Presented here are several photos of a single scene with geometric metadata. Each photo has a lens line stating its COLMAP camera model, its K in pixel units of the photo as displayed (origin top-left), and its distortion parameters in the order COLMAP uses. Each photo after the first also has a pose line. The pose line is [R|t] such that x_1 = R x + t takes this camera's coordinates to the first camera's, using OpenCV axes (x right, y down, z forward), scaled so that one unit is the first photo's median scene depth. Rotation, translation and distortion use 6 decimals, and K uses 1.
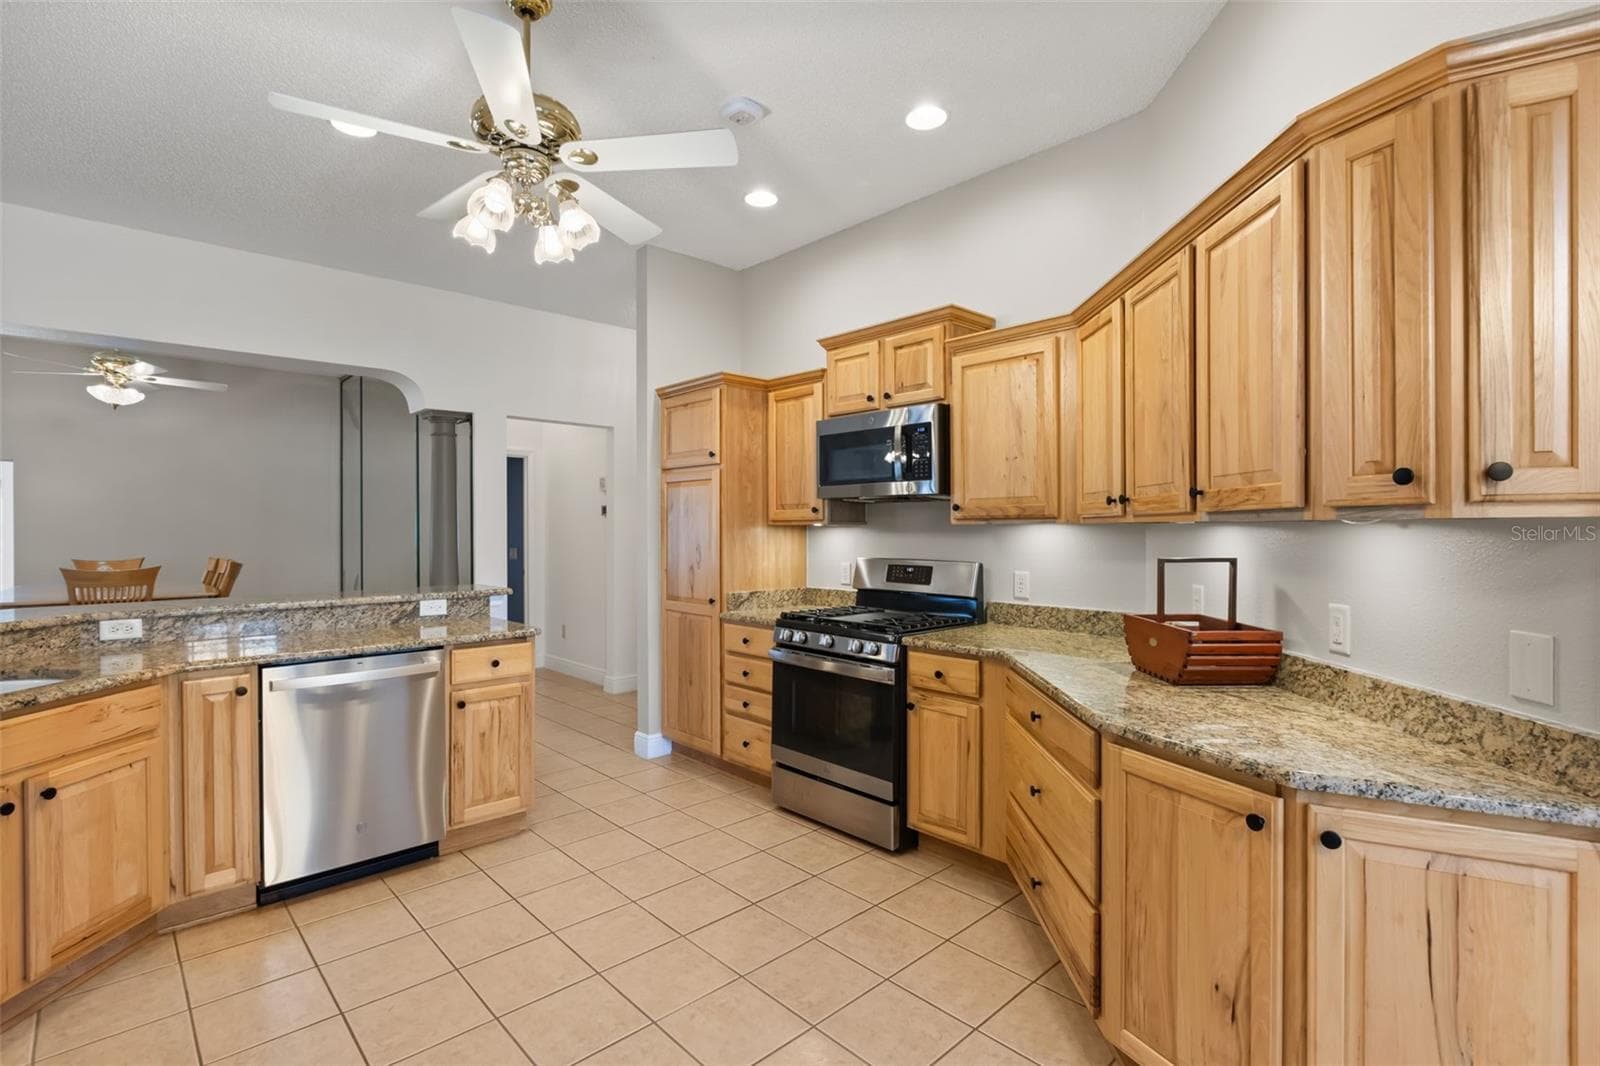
lens RADIAL K [[745.9, 0, 789.3], [0, 745.9, 530.2], [0, 0, 1]] dist [-0.013938, -0.000540]
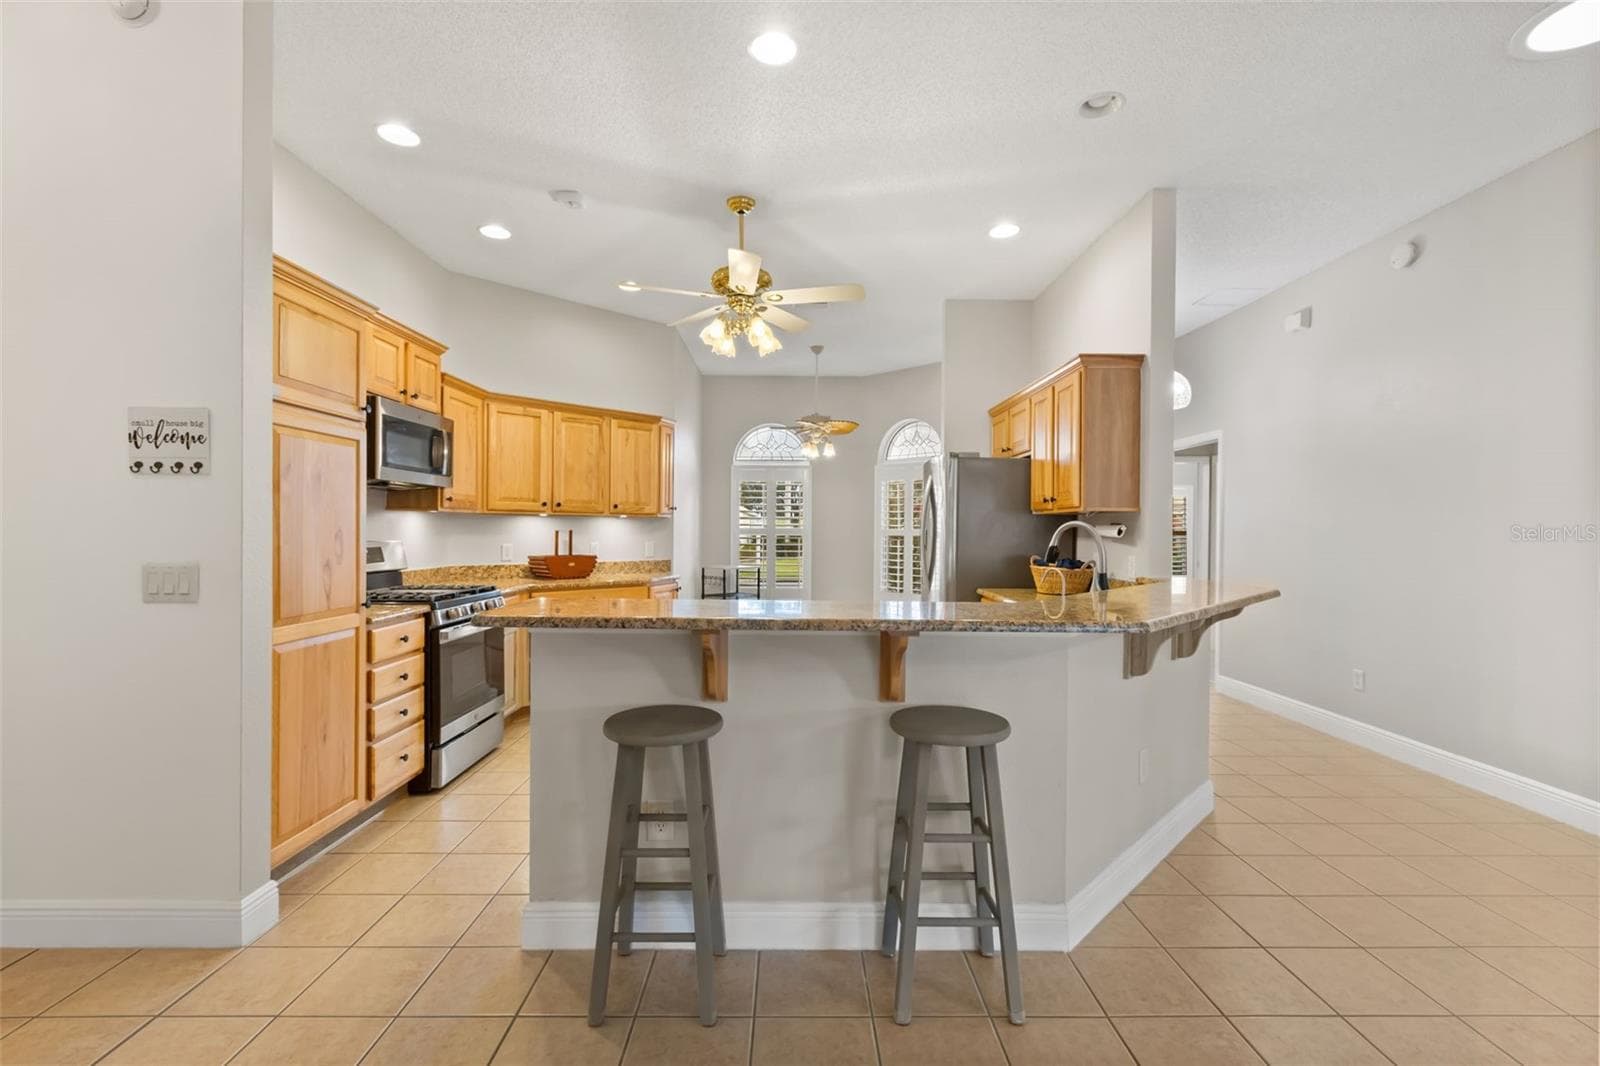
lens RADIAL K [[712.1, 0, 800.7], [0, 712.1, 531.0], [0, 0, 1]] dist [-0.000303, 0.000518]
pose [[-0.743390, -0.006711, 0.668825, -1.157018], [-0.006495, 0.999975, 0.002815, 0.020985], [-0.668827, -0.002251, -0.743415, 1.585577]]
